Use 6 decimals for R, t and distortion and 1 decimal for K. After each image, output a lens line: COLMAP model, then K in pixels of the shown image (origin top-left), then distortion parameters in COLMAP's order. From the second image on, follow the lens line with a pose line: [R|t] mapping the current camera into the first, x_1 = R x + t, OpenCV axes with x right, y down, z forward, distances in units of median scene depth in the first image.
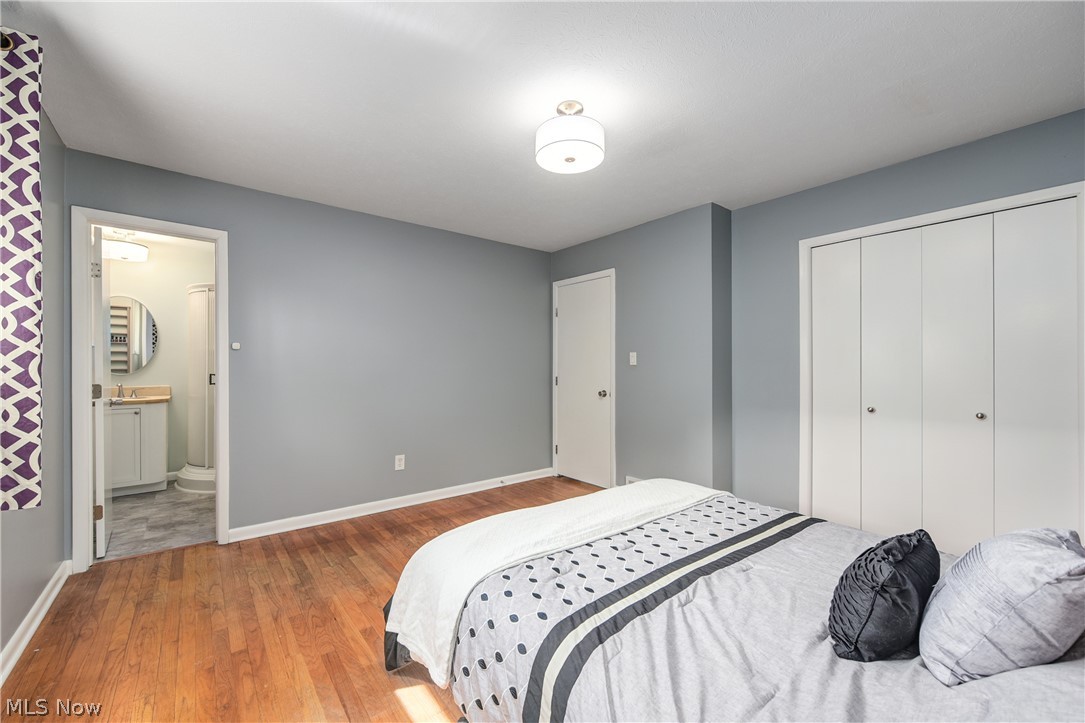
lens RADIAL K [[434.1, 0, 539.8], [0, 434.1, 363.8], [0, 0, 1]] dist [0.010444, -0.003368]
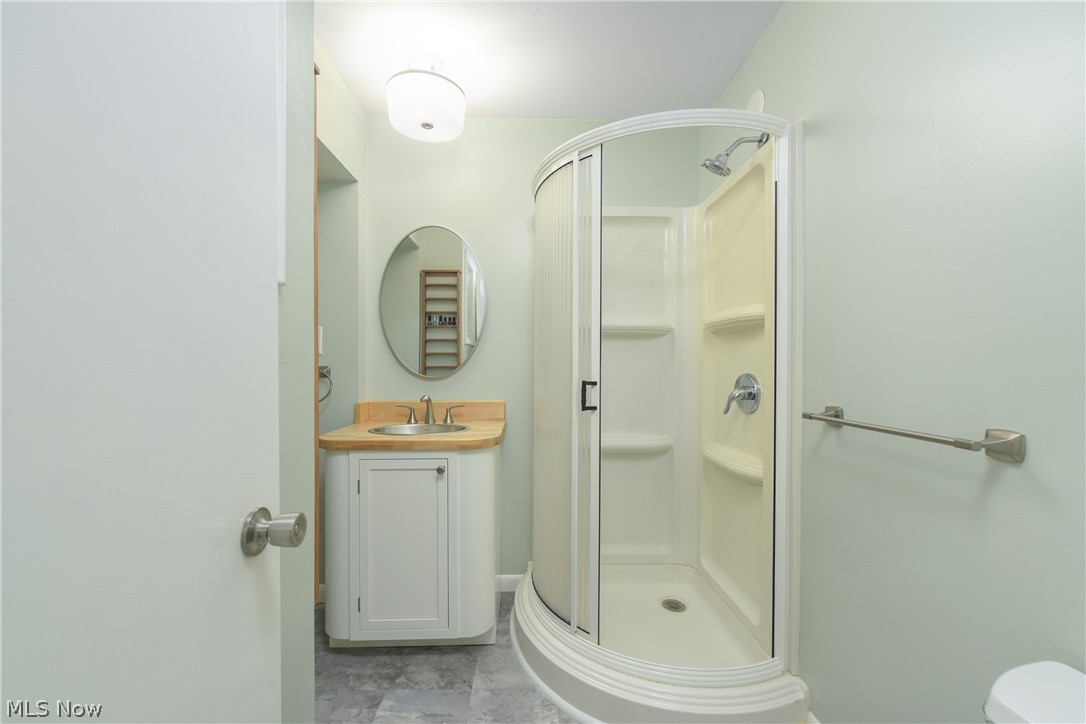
lens RADIAL K [[434.5, 0, 542.5], [0, 434.5, 363.3], [0, 0, 1]] dist [0.010444, -0.003368]
pose [[0.808402, 0.004906, -0.588610, -0.534593], [-0.004218, 0.999988, 0.002542, 0.007077], [0.588616, 0.000427, 0.808413, 0.642696]]
